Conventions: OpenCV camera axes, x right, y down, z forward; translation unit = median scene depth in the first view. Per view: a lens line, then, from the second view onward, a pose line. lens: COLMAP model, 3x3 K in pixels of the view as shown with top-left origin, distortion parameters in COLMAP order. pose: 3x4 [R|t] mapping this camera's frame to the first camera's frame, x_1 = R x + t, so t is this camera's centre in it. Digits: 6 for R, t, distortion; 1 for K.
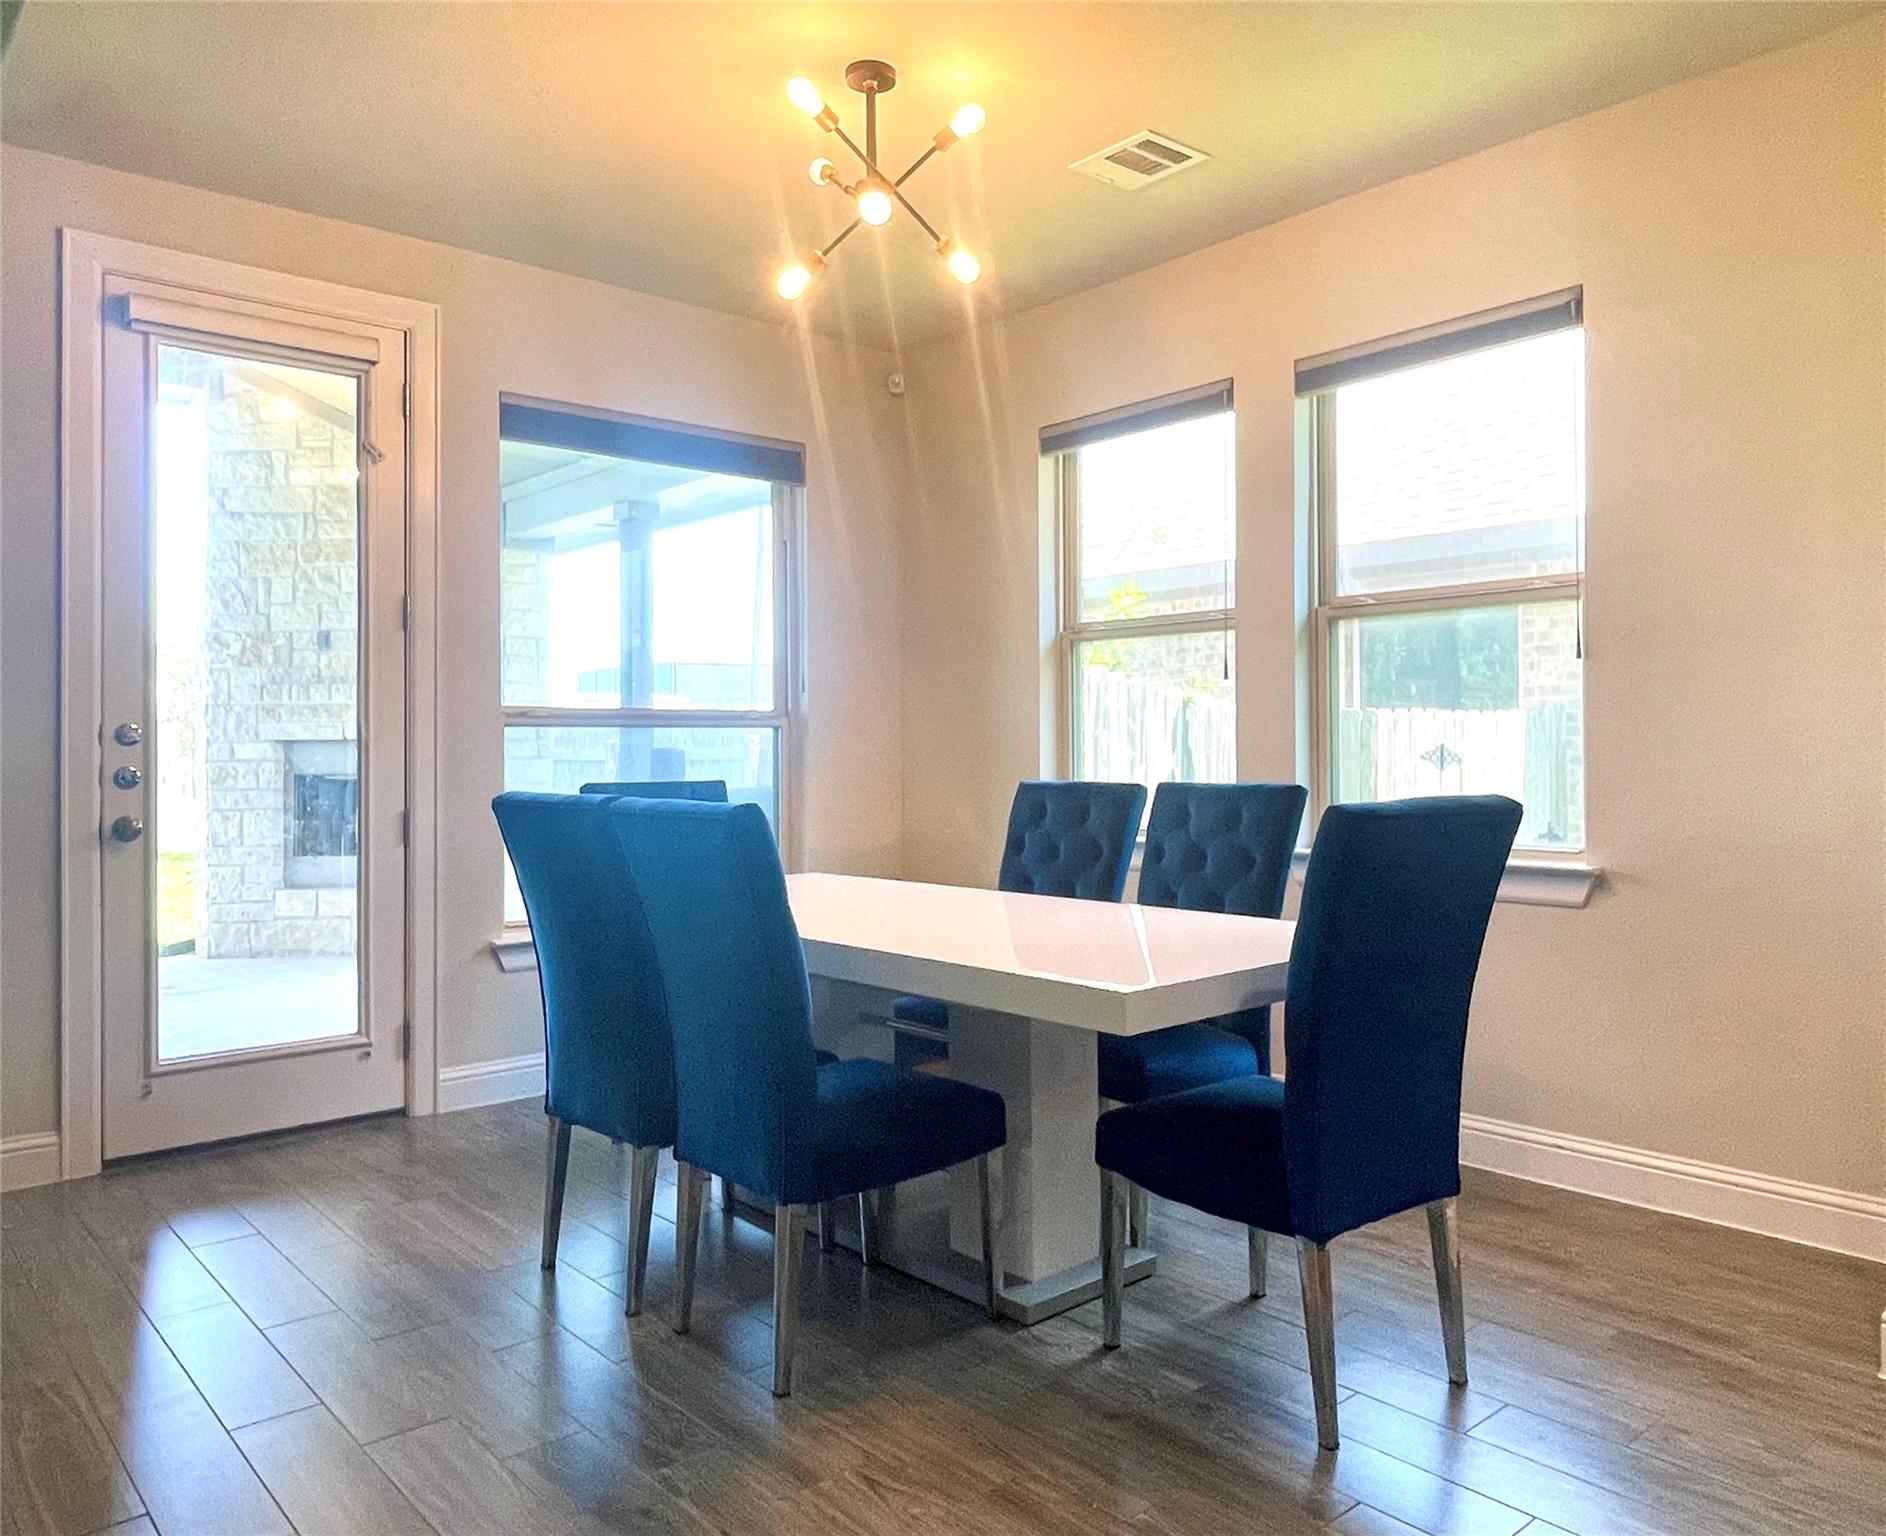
lens RADIAL K [[1306.1, 0, 1010.0], [0, 1306.1, 754.1], [0, 0, 1]] dist [-0.002868, -0.008098]
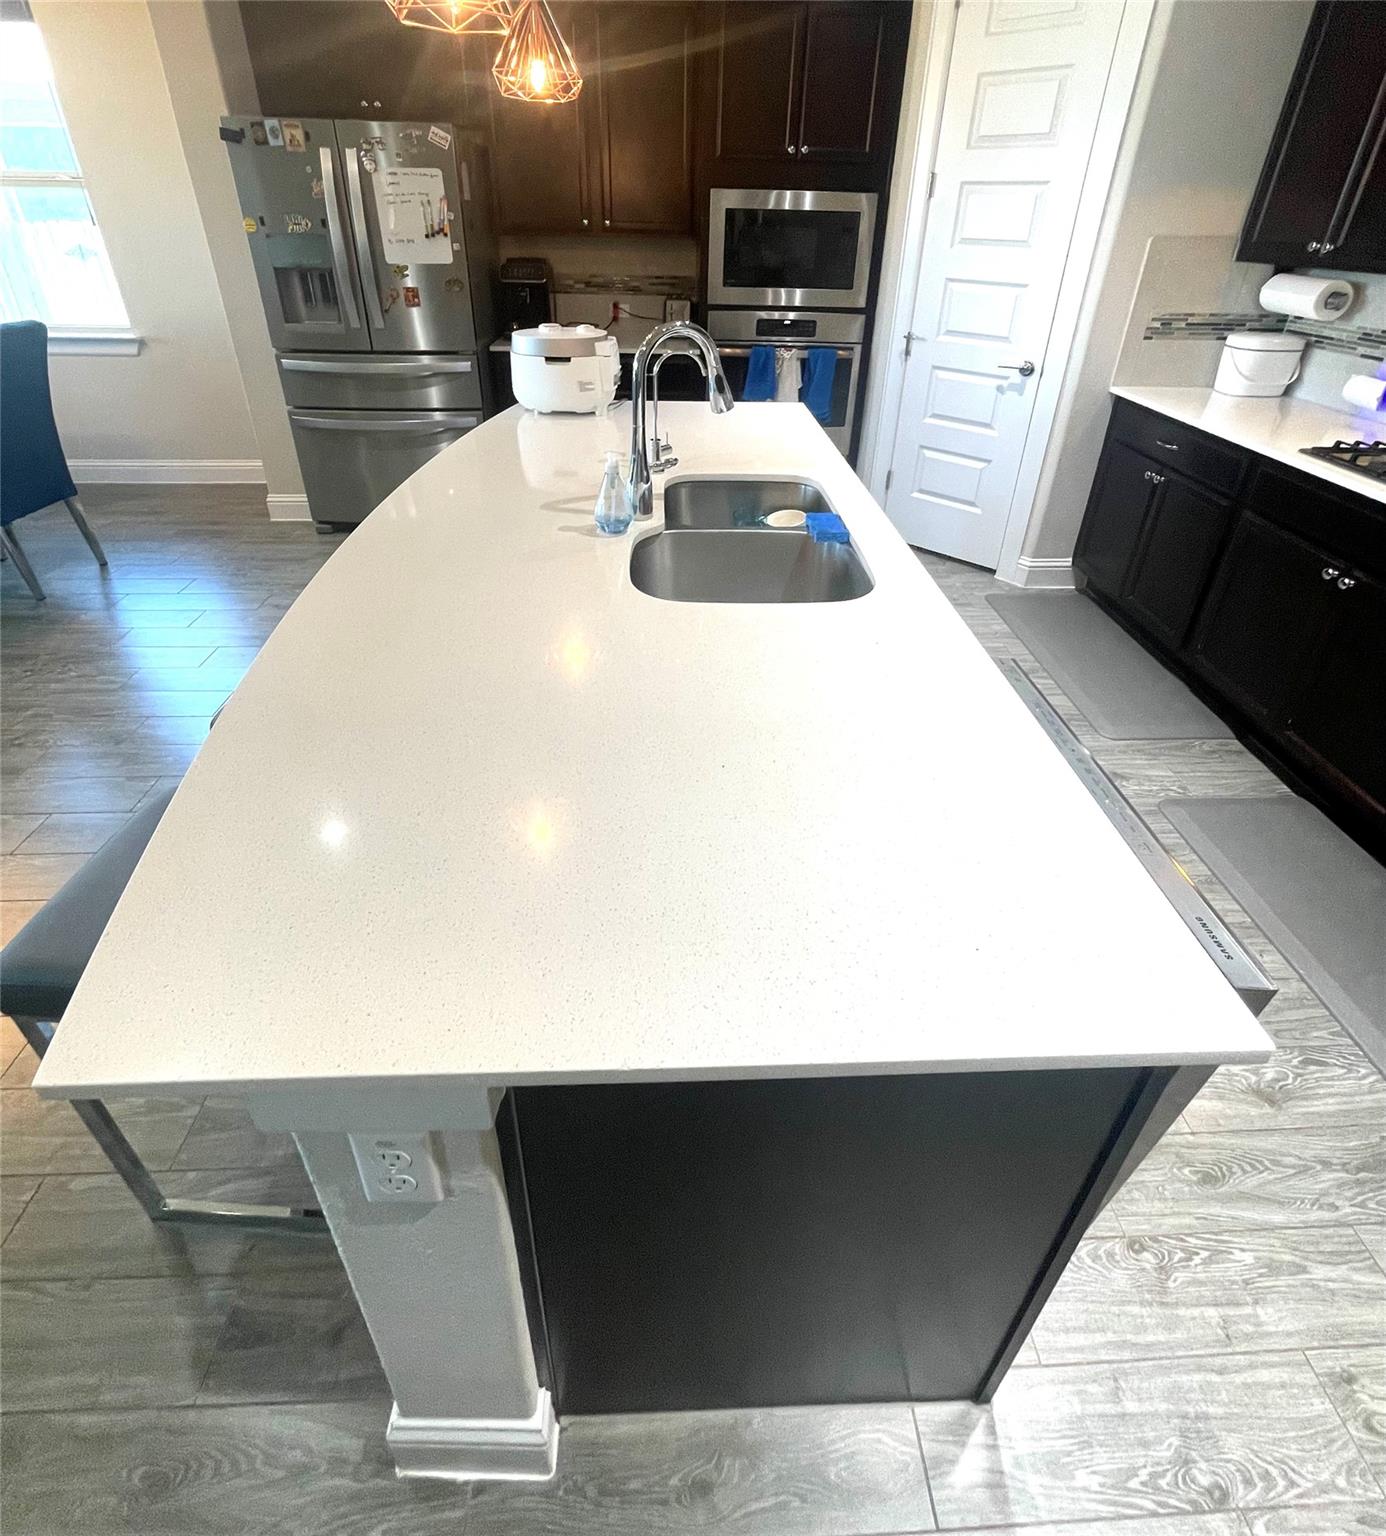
lens RADIAL K [[744.0, 0, 679.0], [0, 744.0, 618.2], [0, 0, 1]] dist [-0.002448, -0.001922]
pose [[0.646387, -0.348845, 0.678595, 0.031486], [-0.019111, 0.881685, 0.471452, -0.095351], [-0.762770, -0.317710, 0.563243, -0.504926]]
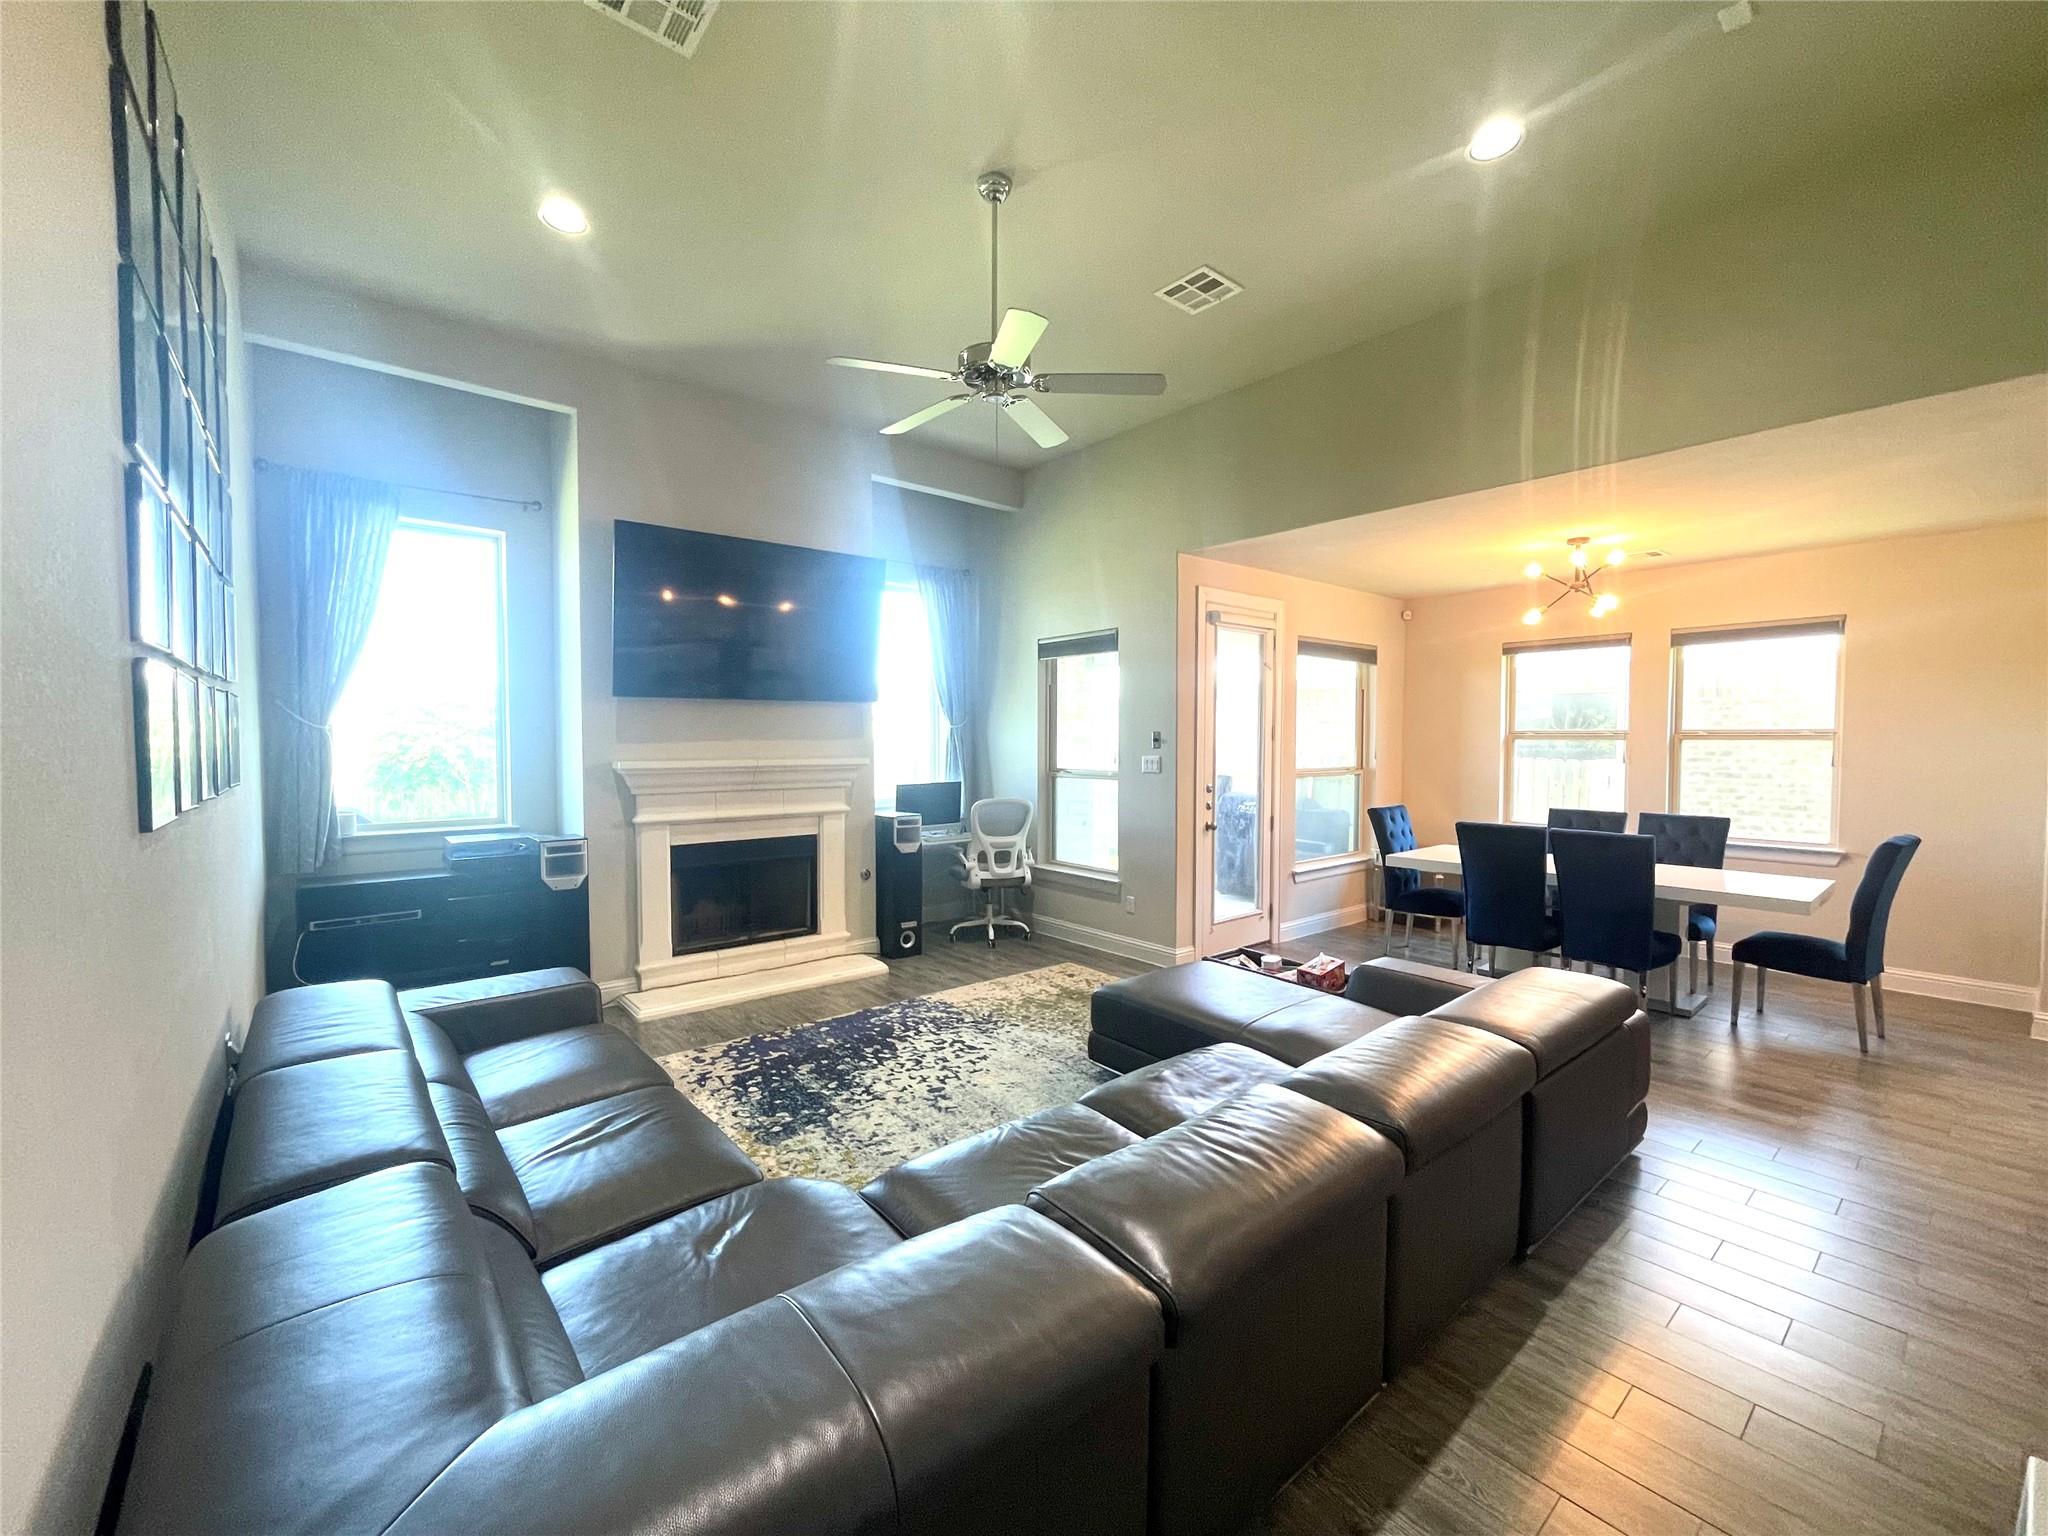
lens RADIAL K [[832.6, 0, 1030.2], [0, 832.6, 765.7], [0, 0, 1]] dist [-0.007733, 0.001377]
pose [[0.999239, 0.009606, -0.037794, -0.957912], [-0.008233, 0.999306, 0.036316, -0.113026], [0.038117, -0.035977, 0.998625, -0.597738]]
